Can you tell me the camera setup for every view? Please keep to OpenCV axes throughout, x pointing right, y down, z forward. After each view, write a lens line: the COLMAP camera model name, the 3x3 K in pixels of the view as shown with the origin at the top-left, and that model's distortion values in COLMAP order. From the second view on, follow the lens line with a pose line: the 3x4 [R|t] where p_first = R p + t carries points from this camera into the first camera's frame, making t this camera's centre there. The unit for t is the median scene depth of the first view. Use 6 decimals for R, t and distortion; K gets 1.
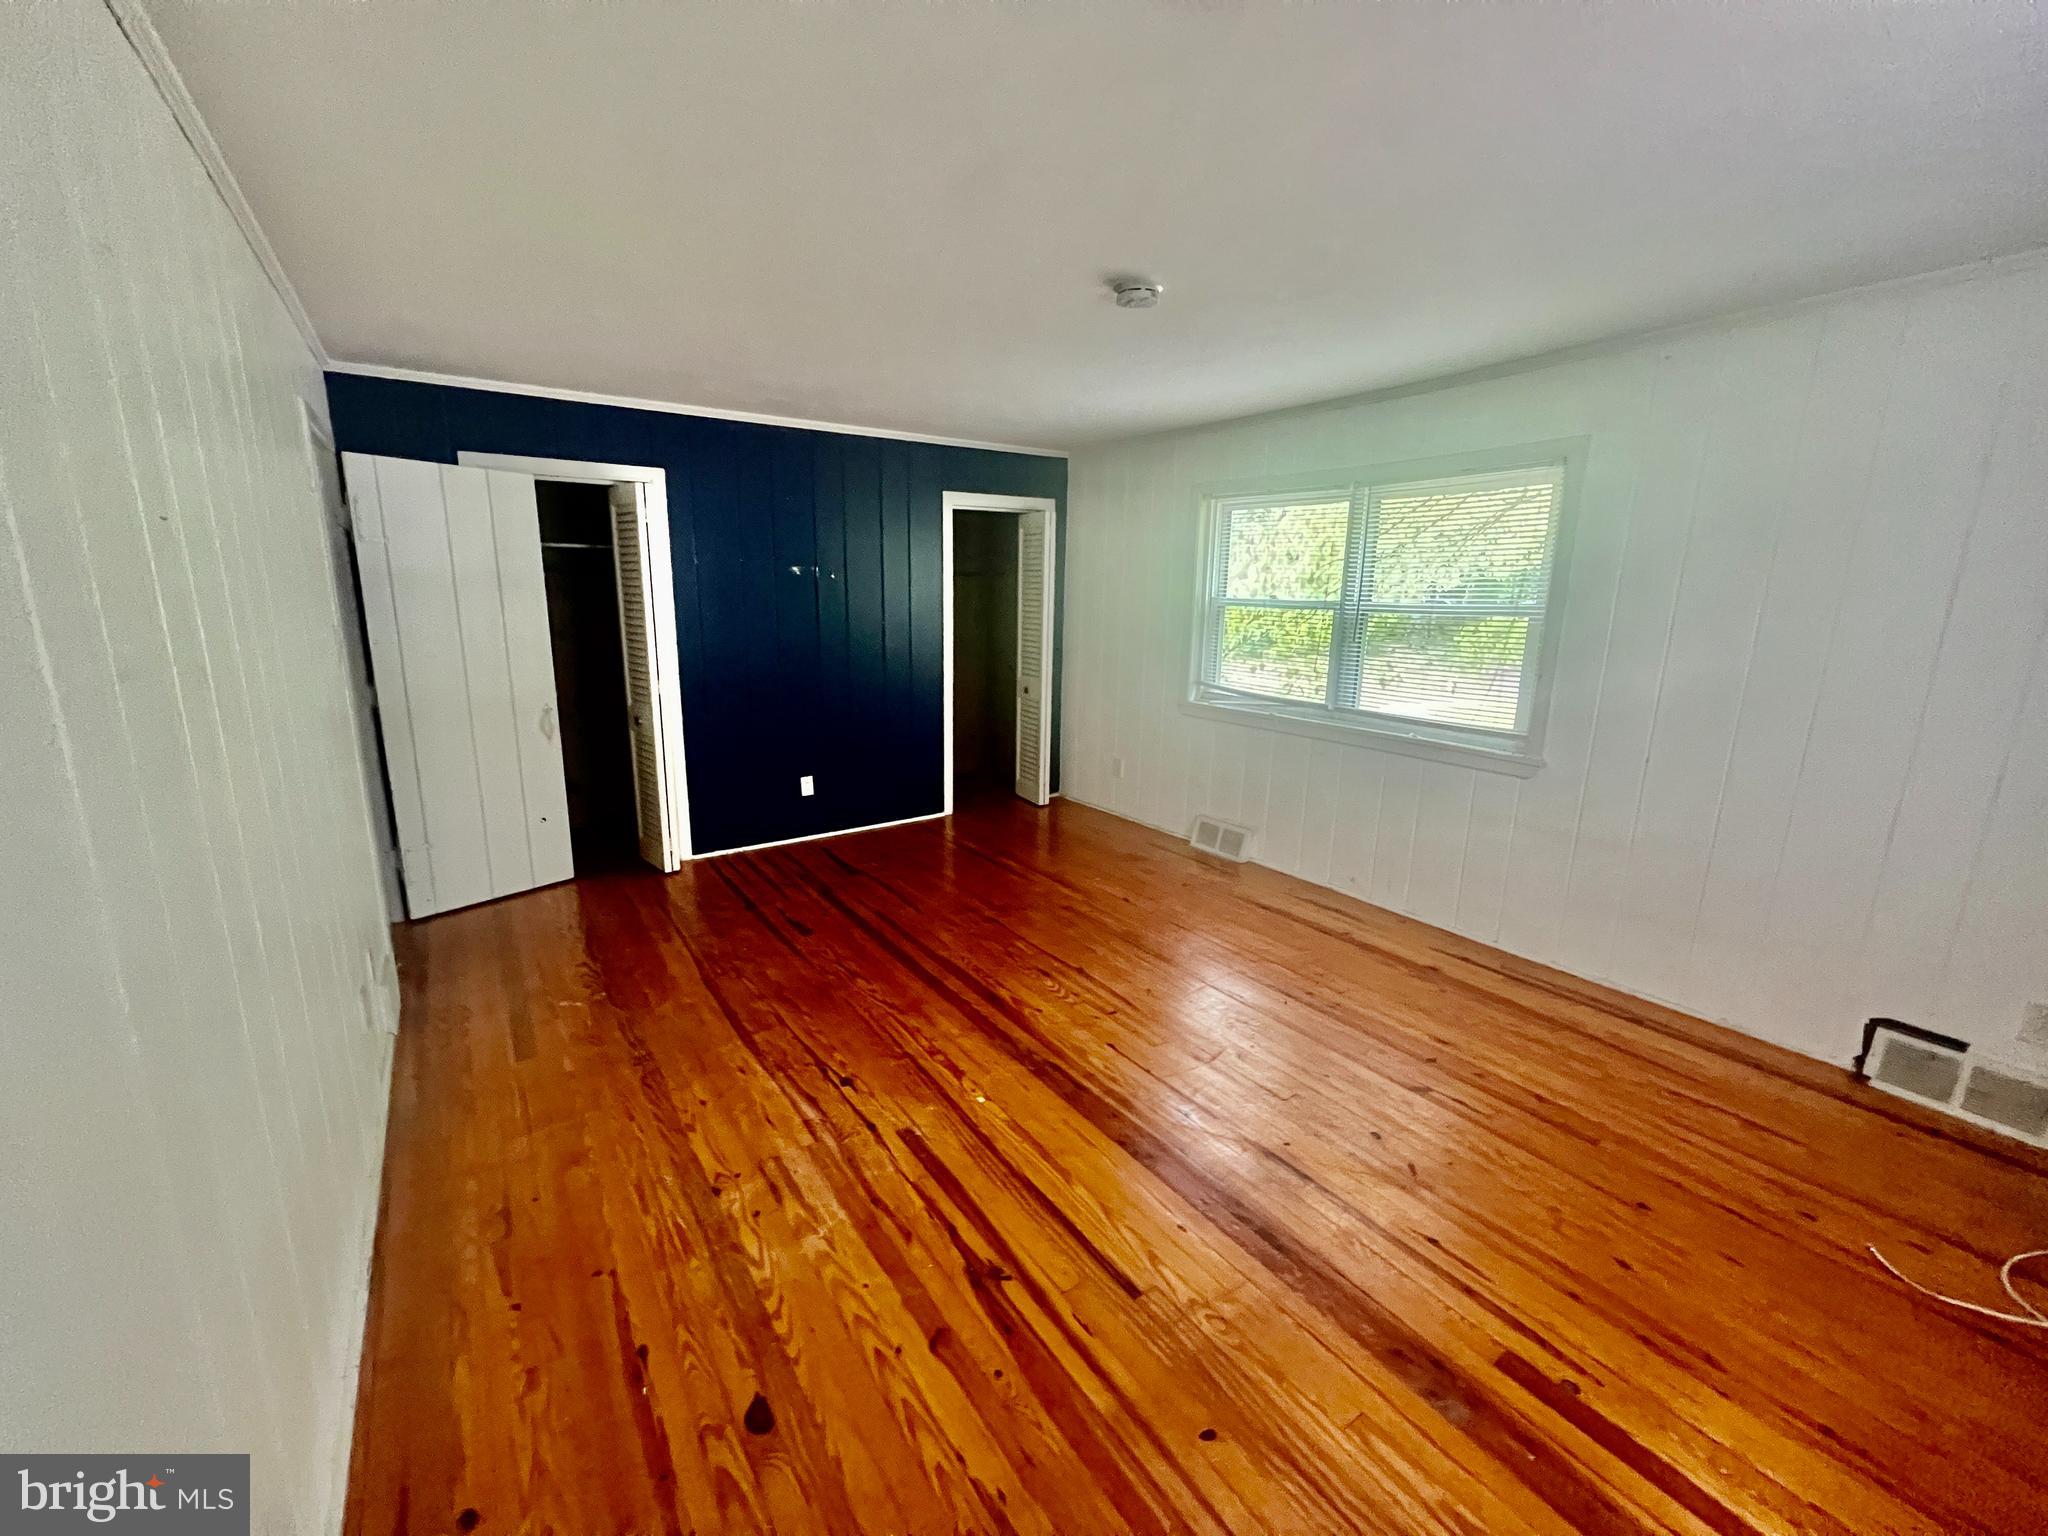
lens RADIAL K [[819.0, 0, 1023.2], [0, 819.0, 764.7], [0, 0, 1]] dist [-0.002149, 0.000949]
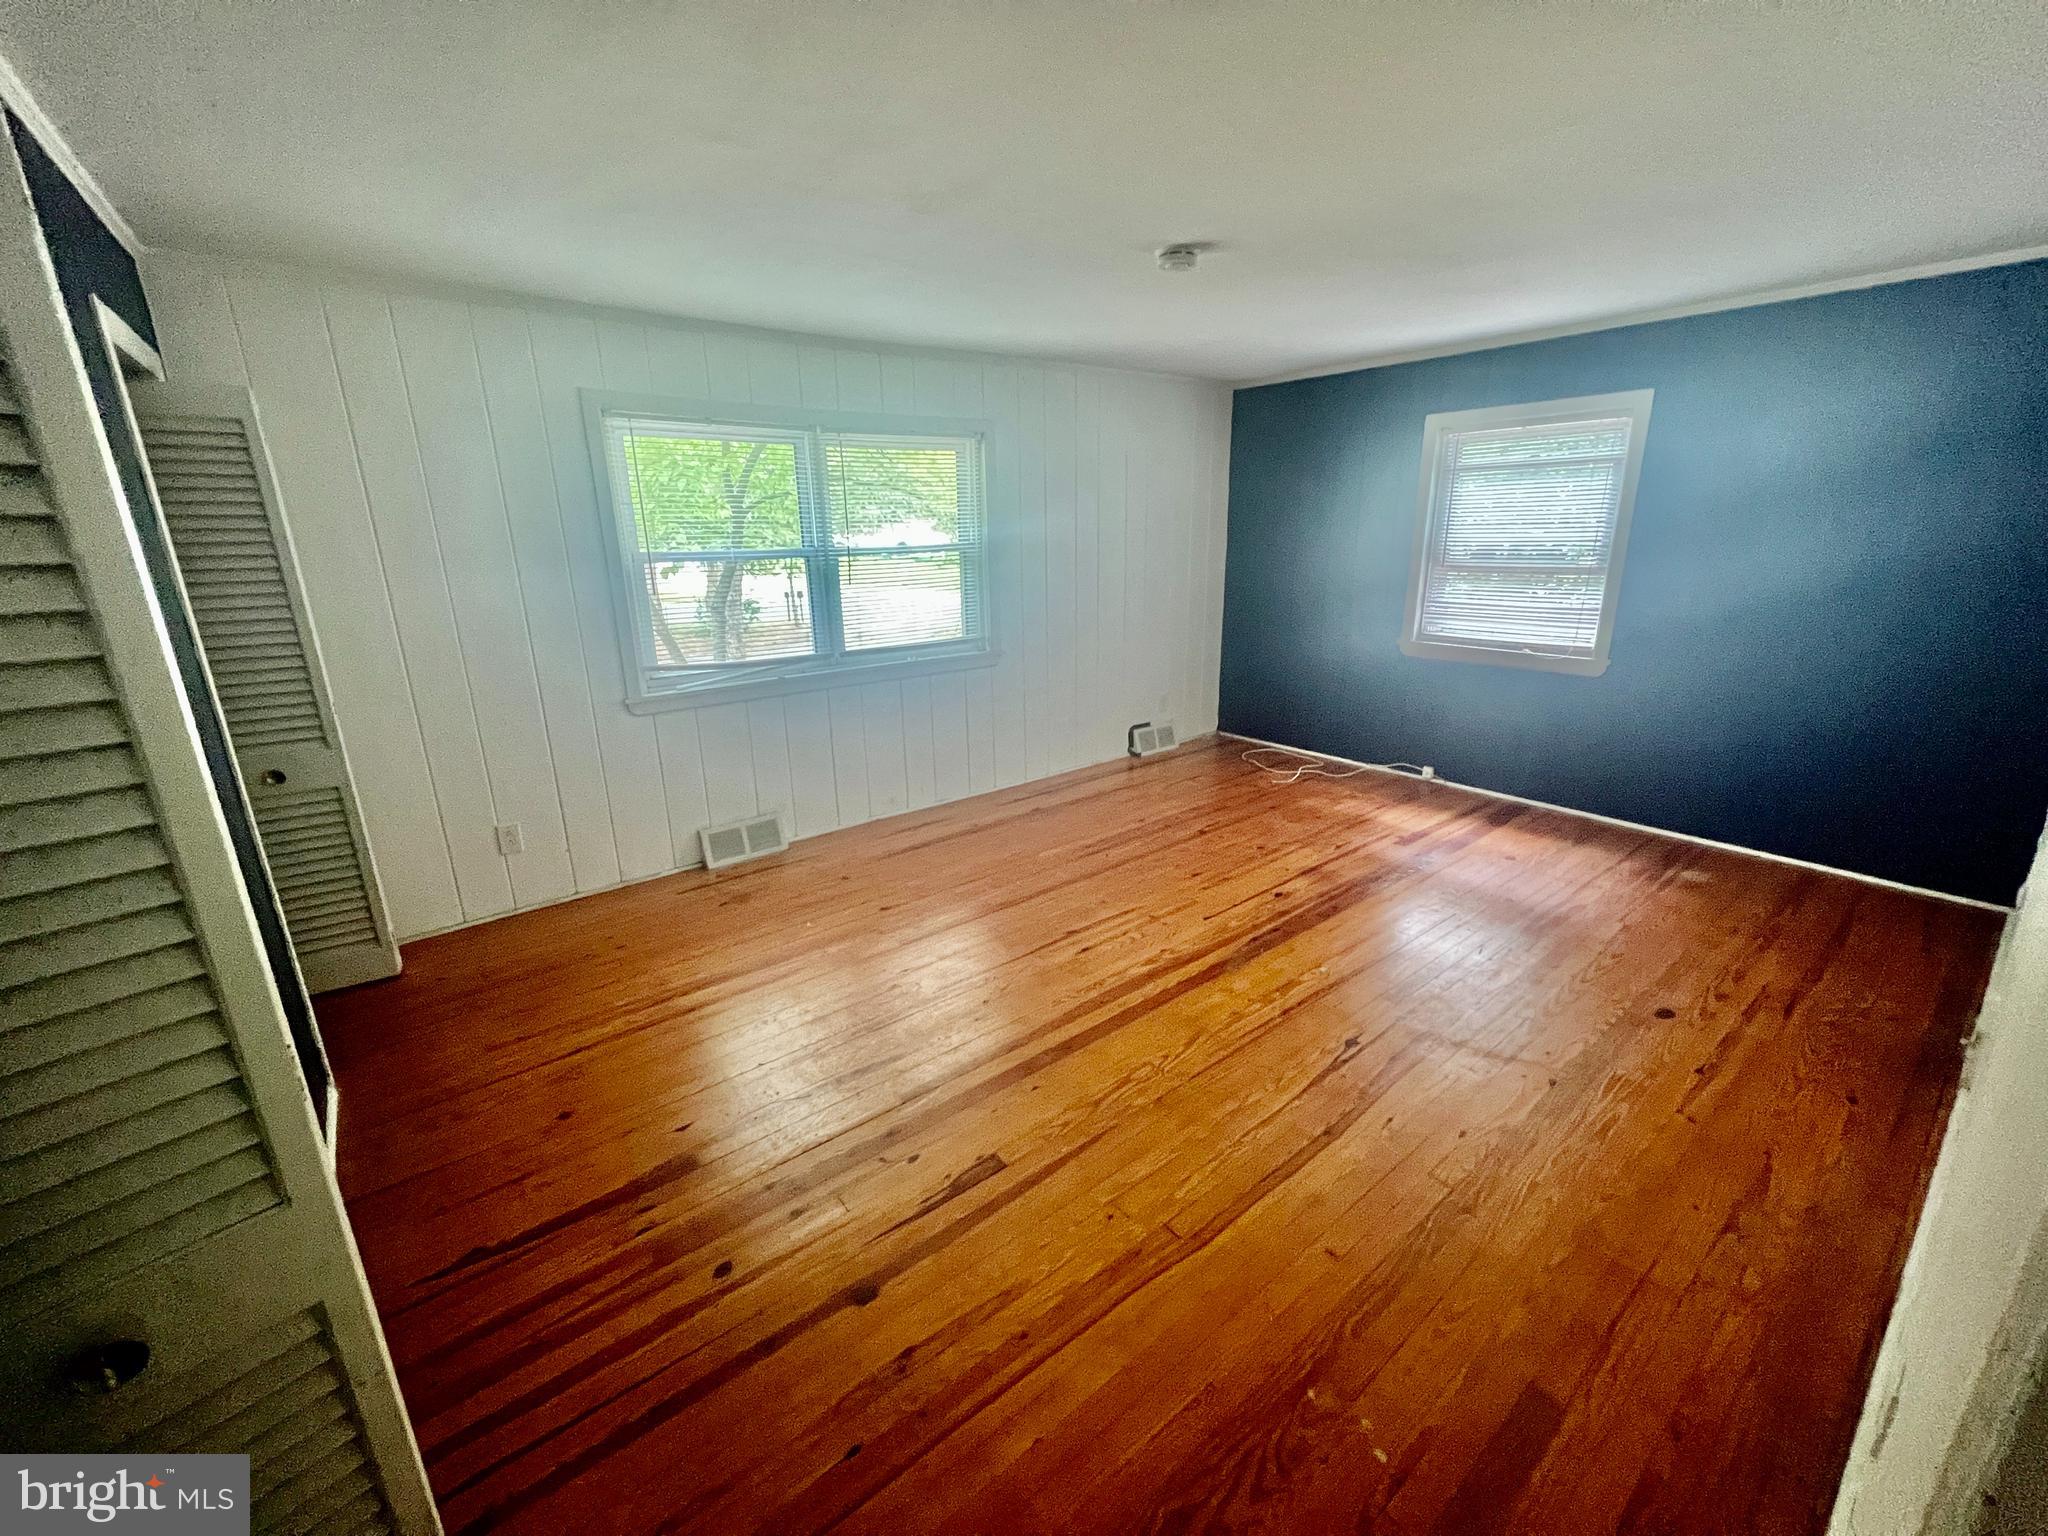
lens RADIAL K [[819.0, 0, 1024.0], [0, 819.0, 765.5], [0, 0, 1]] dist [-0.002149, 0.000949]
pose [[-0.060543, -0.291464, 0.954664, -0.883575], [0.231318, 0.926285, 0.297469, -0.260707], [-0.970993, 0.238840, 0.011341, 1.103564]]
